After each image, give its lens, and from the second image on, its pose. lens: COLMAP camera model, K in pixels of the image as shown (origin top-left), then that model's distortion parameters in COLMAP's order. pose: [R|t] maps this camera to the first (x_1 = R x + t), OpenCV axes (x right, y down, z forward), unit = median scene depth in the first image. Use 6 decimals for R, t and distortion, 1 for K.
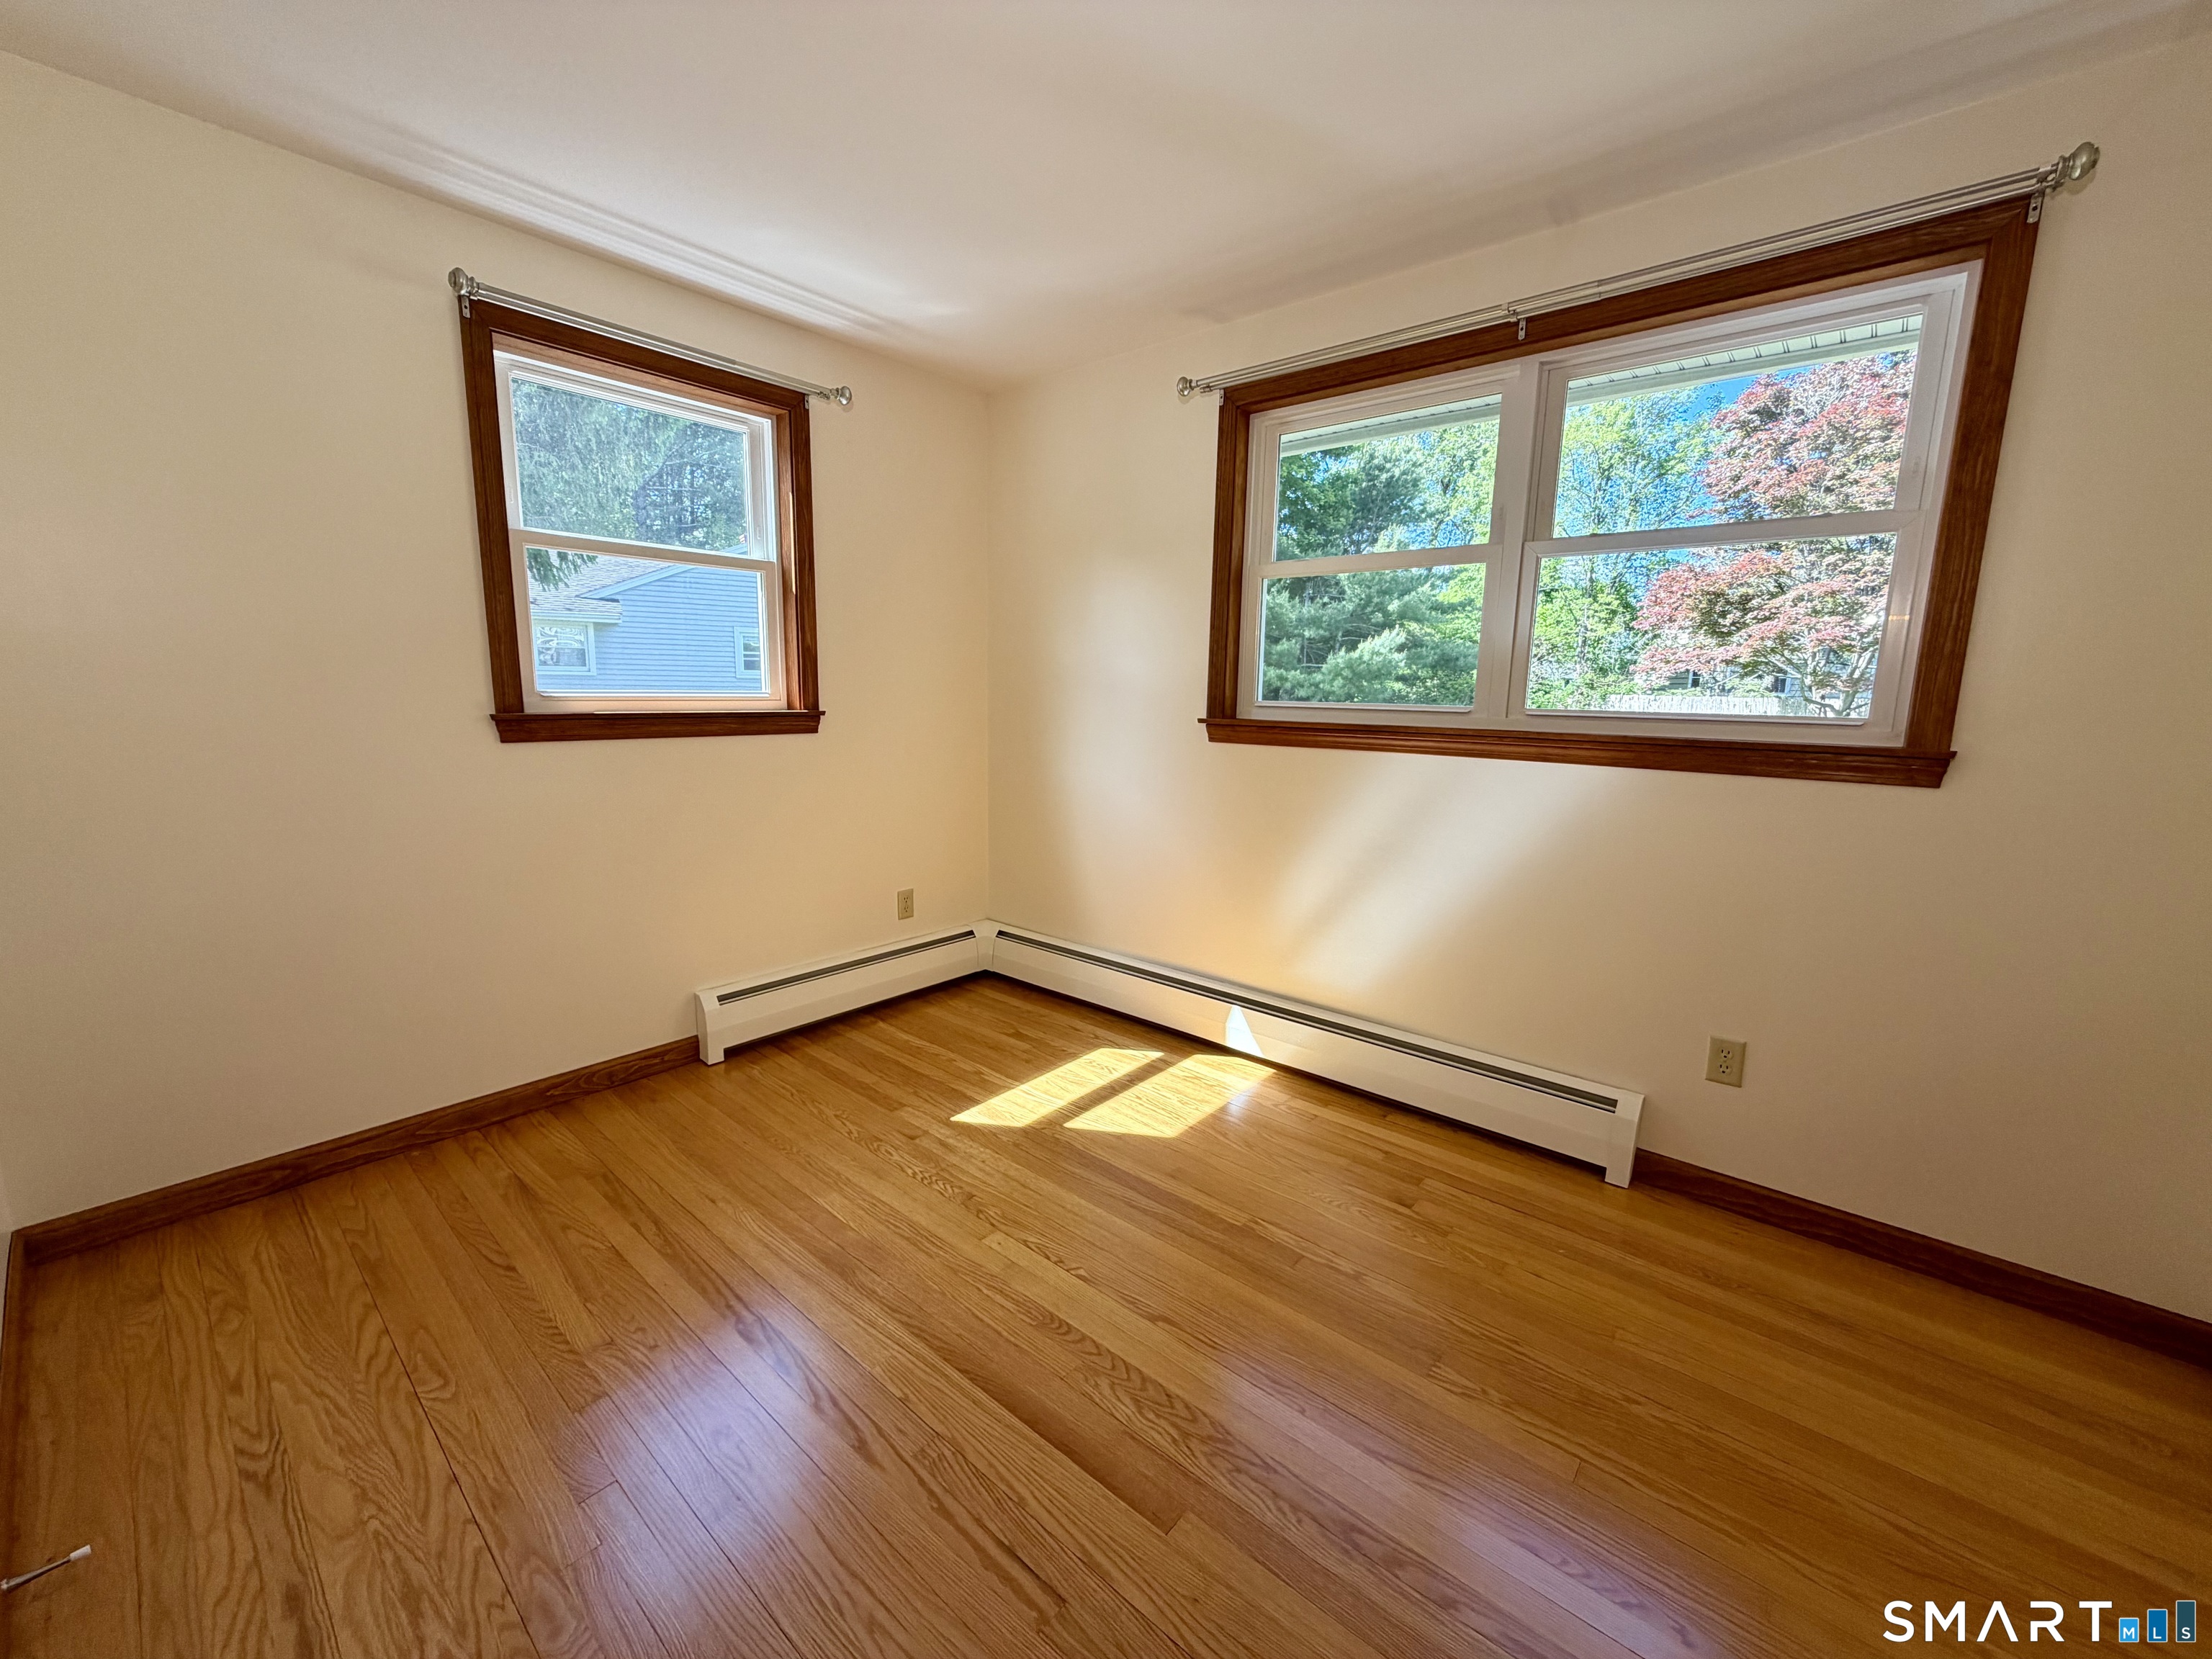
lens RADIAL K [[881.2, 0, 1099.1], [0, 881.2, 829.6], [0, 0, 1]] dist [-0.000420, -0.000411]
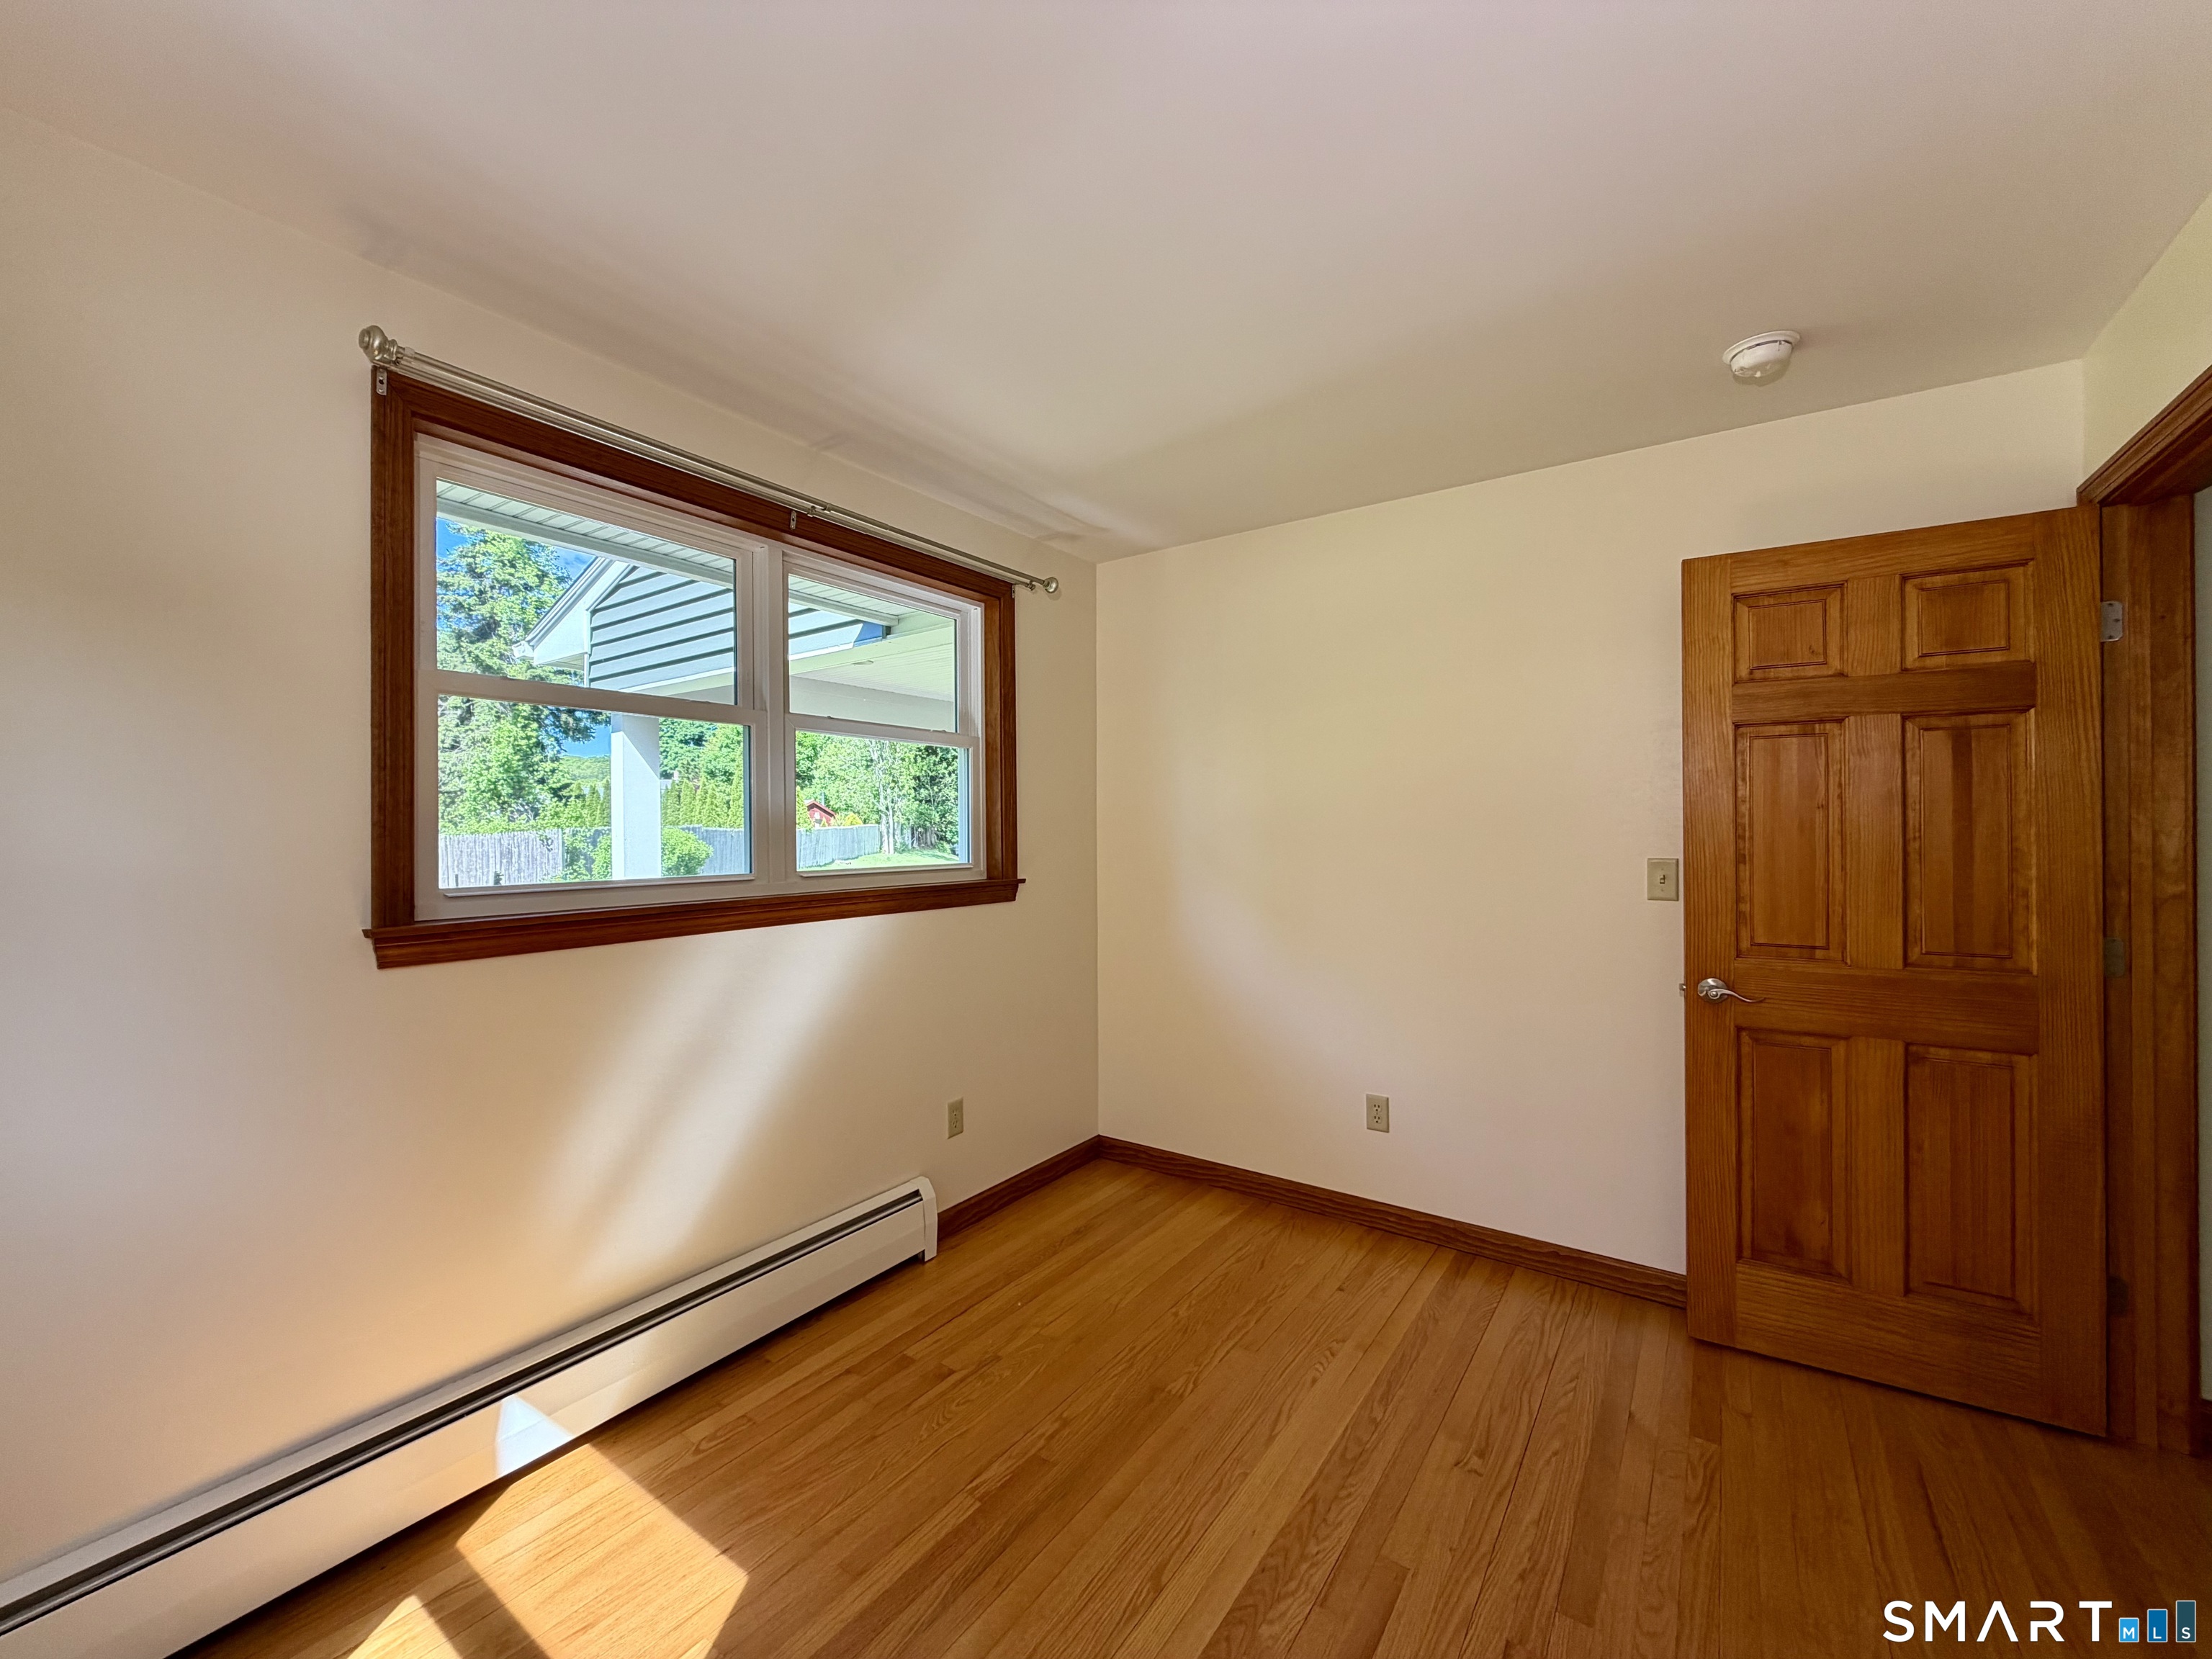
lens RADIAL K [[881.2, 0, 1099.1], [0, 881.2, 829.6], [0, 0, 1]] dist [-0.000420, -0.000411]
pose [[-0.095310, -0.017027, 0.995302, -0.689961], [0.164879, 0.985773, 0.032653, -0.193355], [-0.981698, 0.167217, -0.091147, 0.886910]]
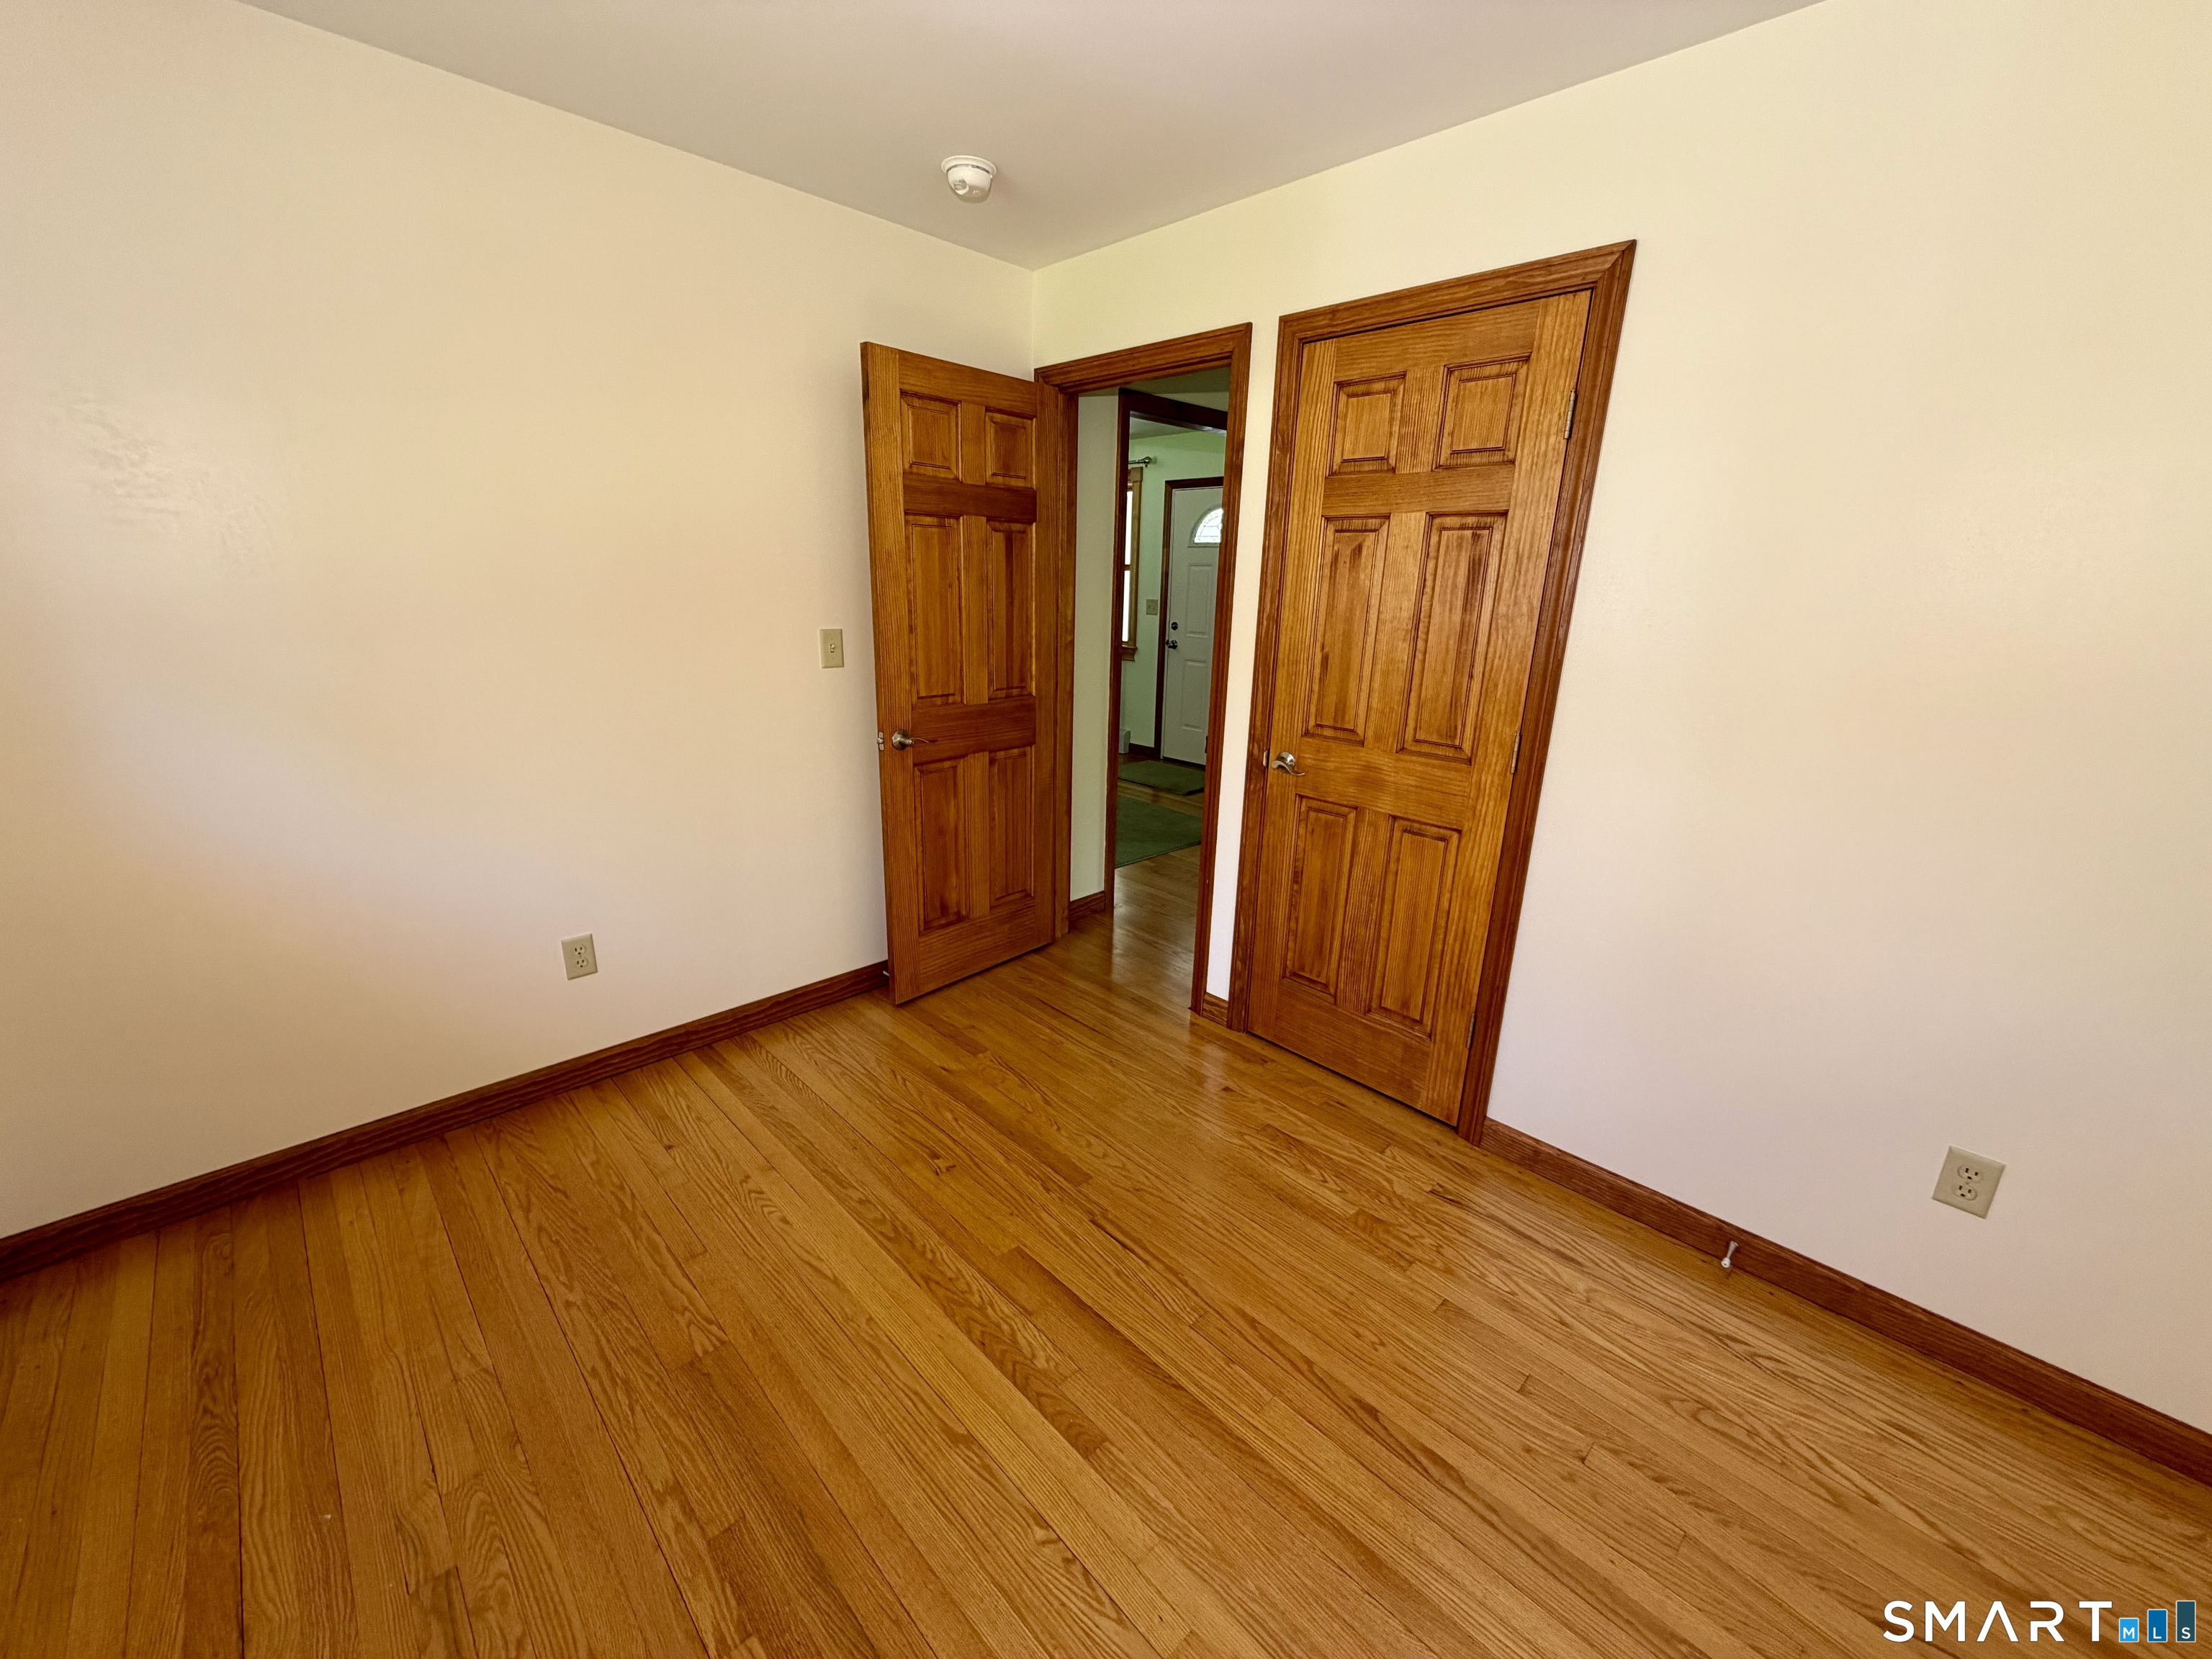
lens RADIAL K [[881.2, 0, 1099.1], [0, 881.2, 829.6], [0, 0, 1]] dist [-0.000420, -0.000411]
pose [[-0.995232, -0.065690, 0.072104, -0.076095], [-0.028180, 0.901340, 0.432195, -0.302207], [-0.093381, 0.428103, -0.898893, 1.316195]]
